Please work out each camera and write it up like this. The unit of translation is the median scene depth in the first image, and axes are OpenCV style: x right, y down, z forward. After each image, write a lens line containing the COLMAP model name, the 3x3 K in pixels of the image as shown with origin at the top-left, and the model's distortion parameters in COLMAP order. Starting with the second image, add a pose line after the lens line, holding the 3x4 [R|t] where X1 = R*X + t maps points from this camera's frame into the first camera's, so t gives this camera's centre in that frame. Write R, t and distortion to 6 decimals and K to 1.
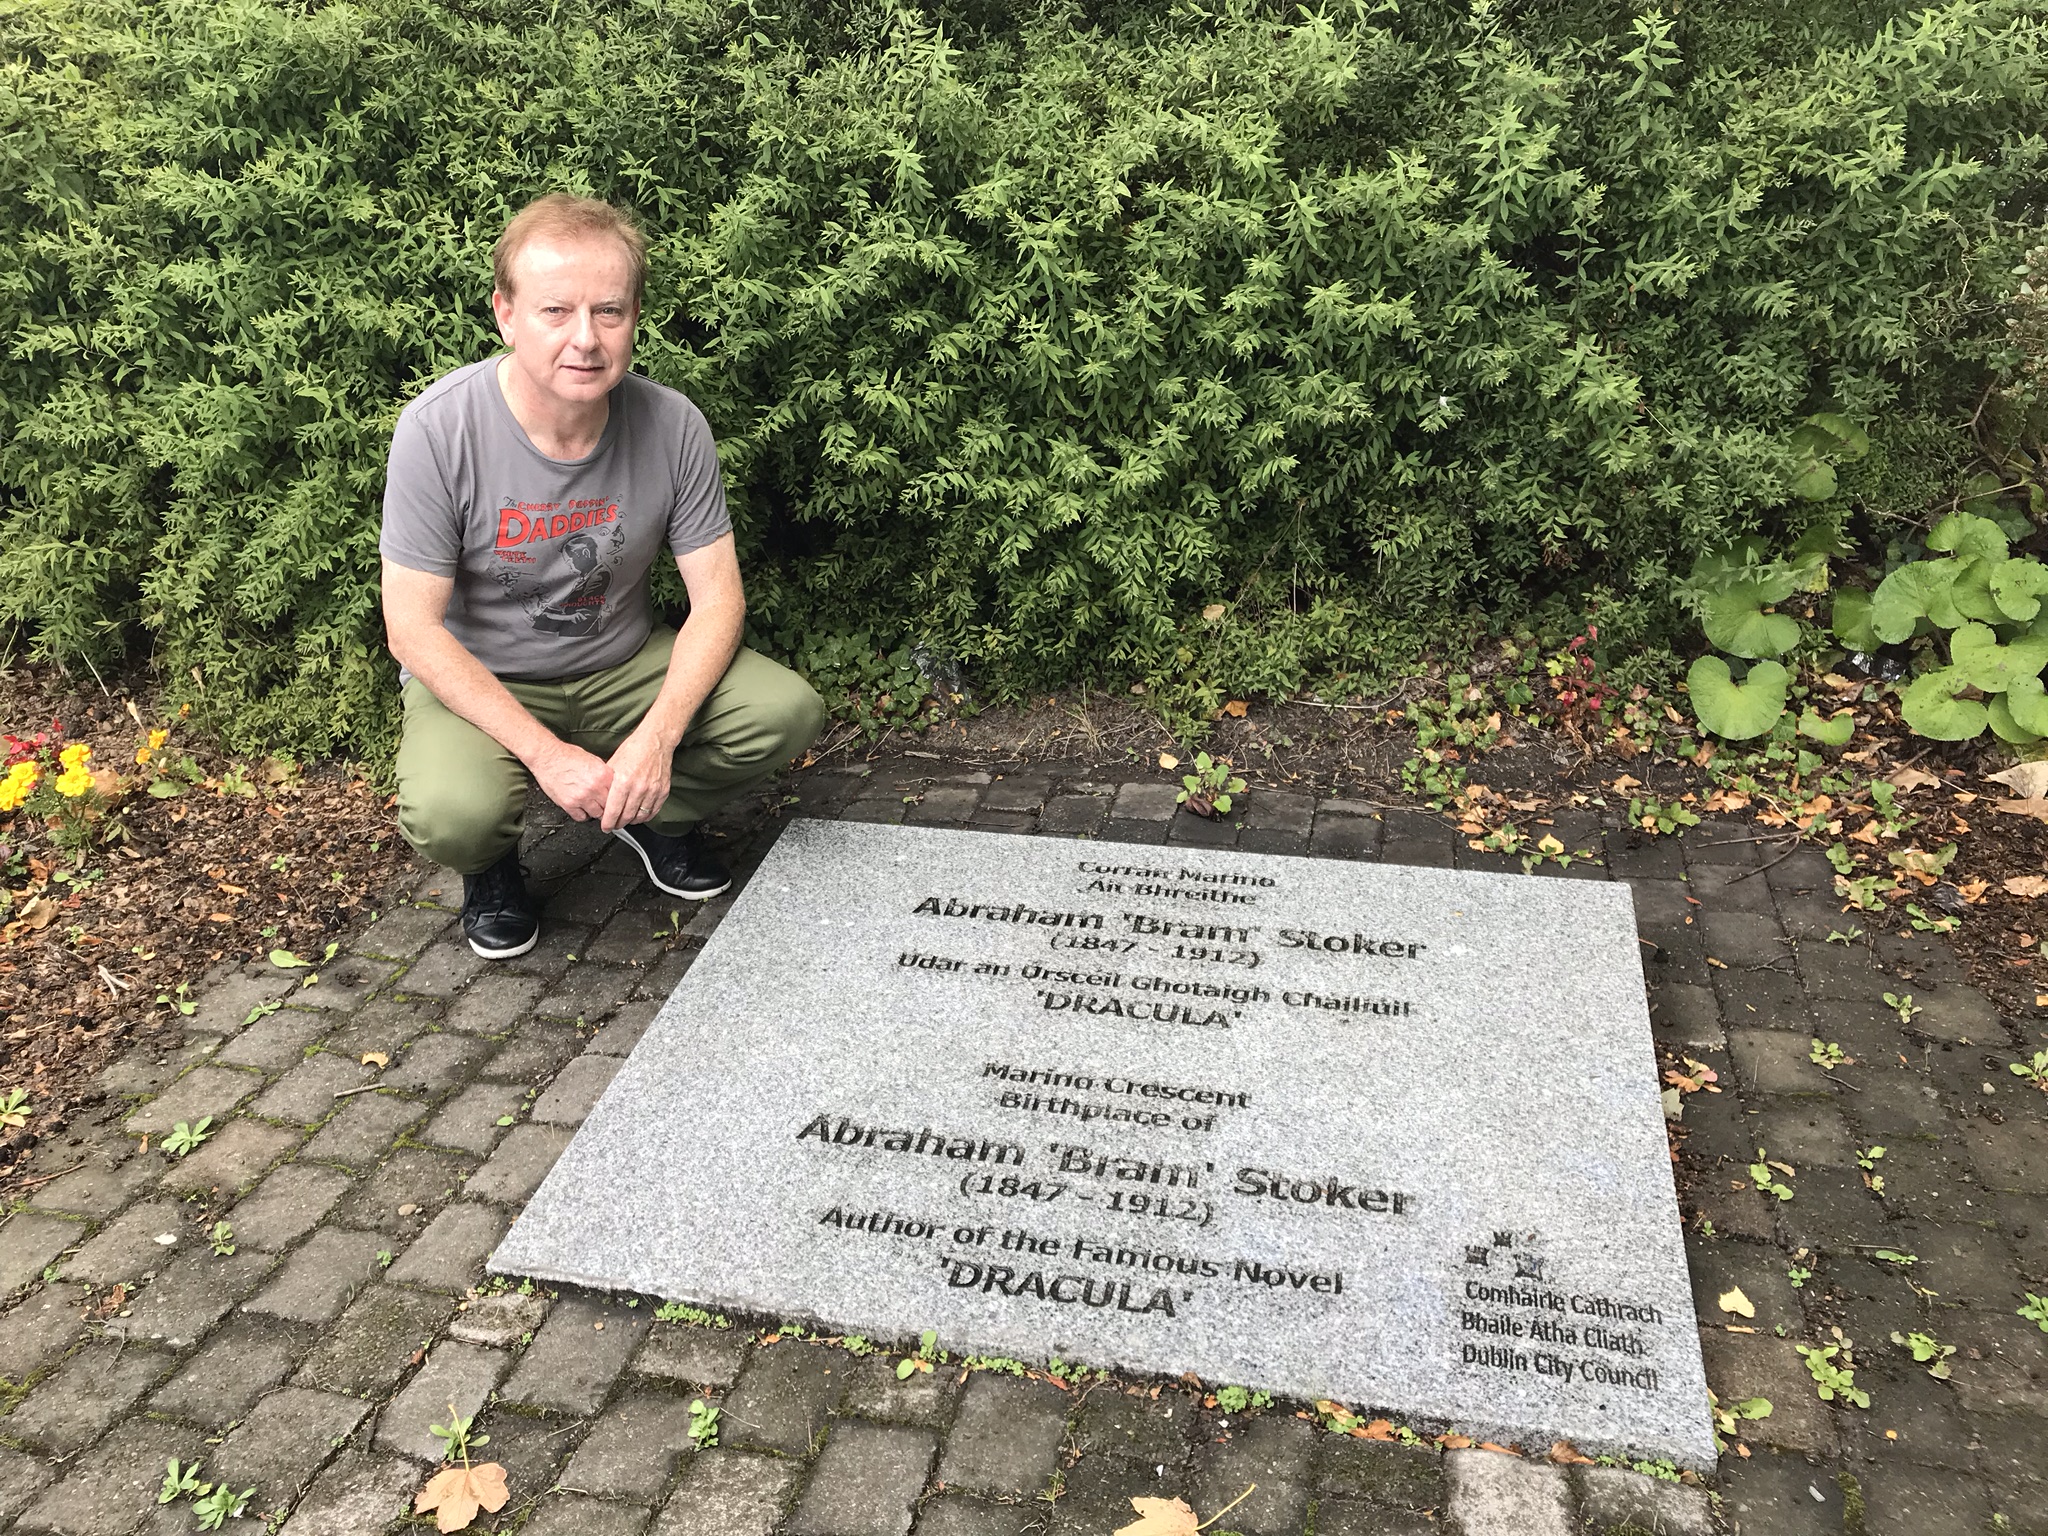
lens RADIAL K [[1661.3, 0, 1022.5], [0, 1661.3, 765.9], [0, 0, 1]] dist [0.061719, -0.057098]
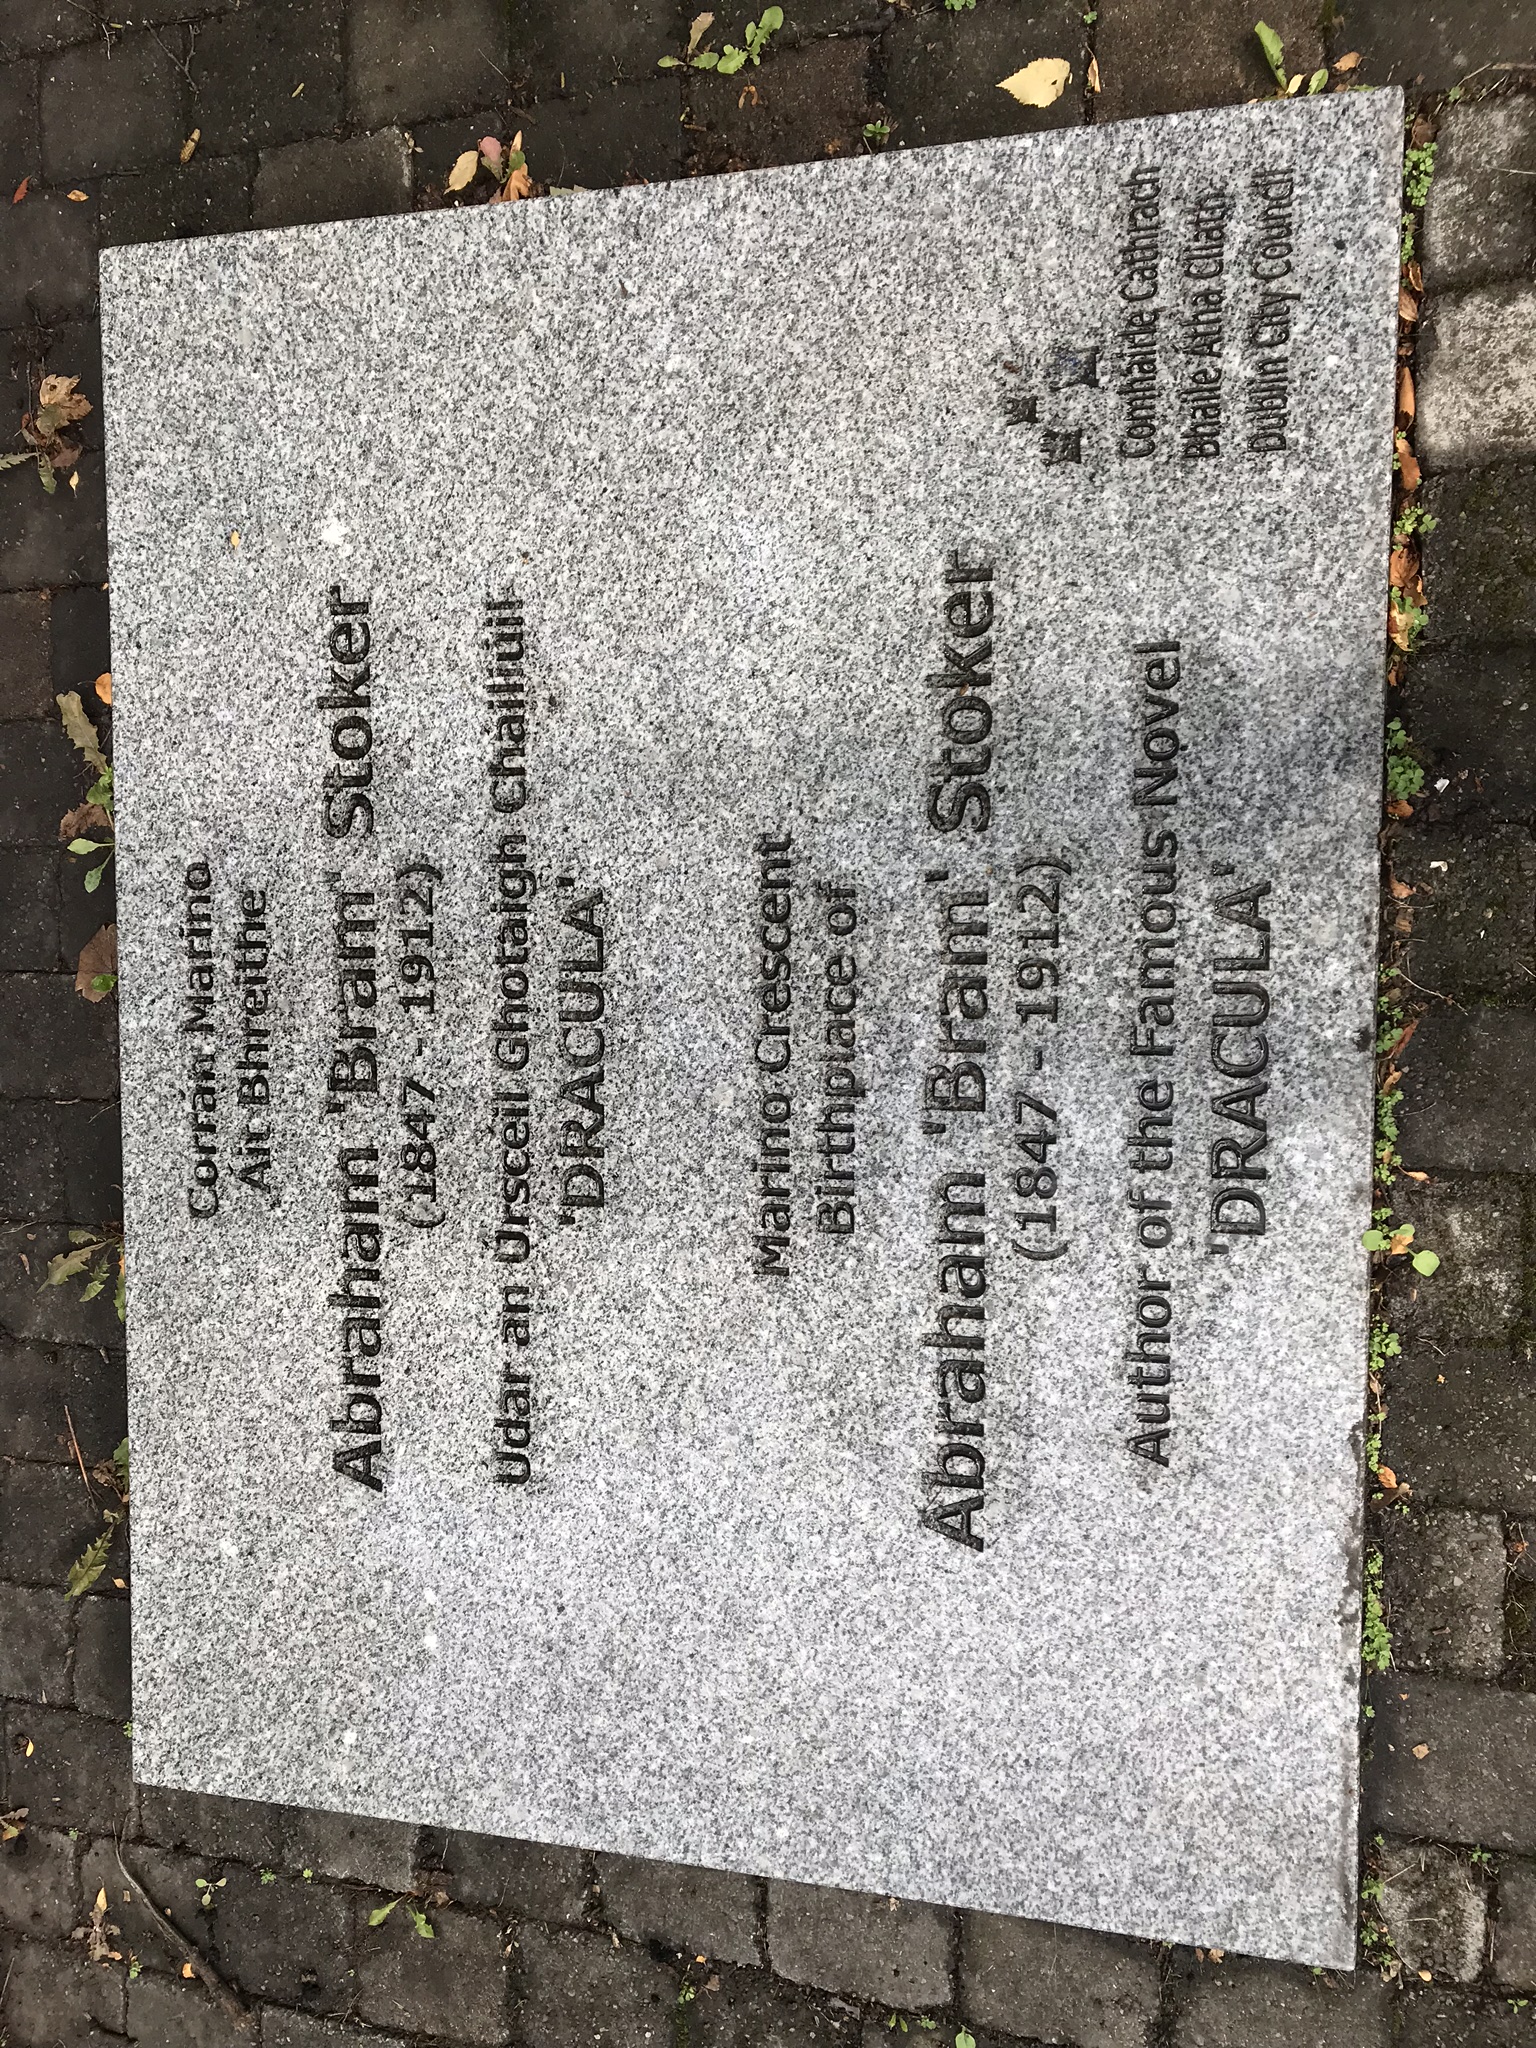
lens RADIAL K [[1661.3, 0, 767.3], [0, 1661.3, 1022.6], [0, 0, 1]] dist [0.061719, -0.057098]
pose [[-0.205952, -0.977177, 0.052054, 0.038104], [0.695710, -0.108807, 0.710034, -0.249431], [-0.688165, 0.182448, 0.702241, 0.600215]]
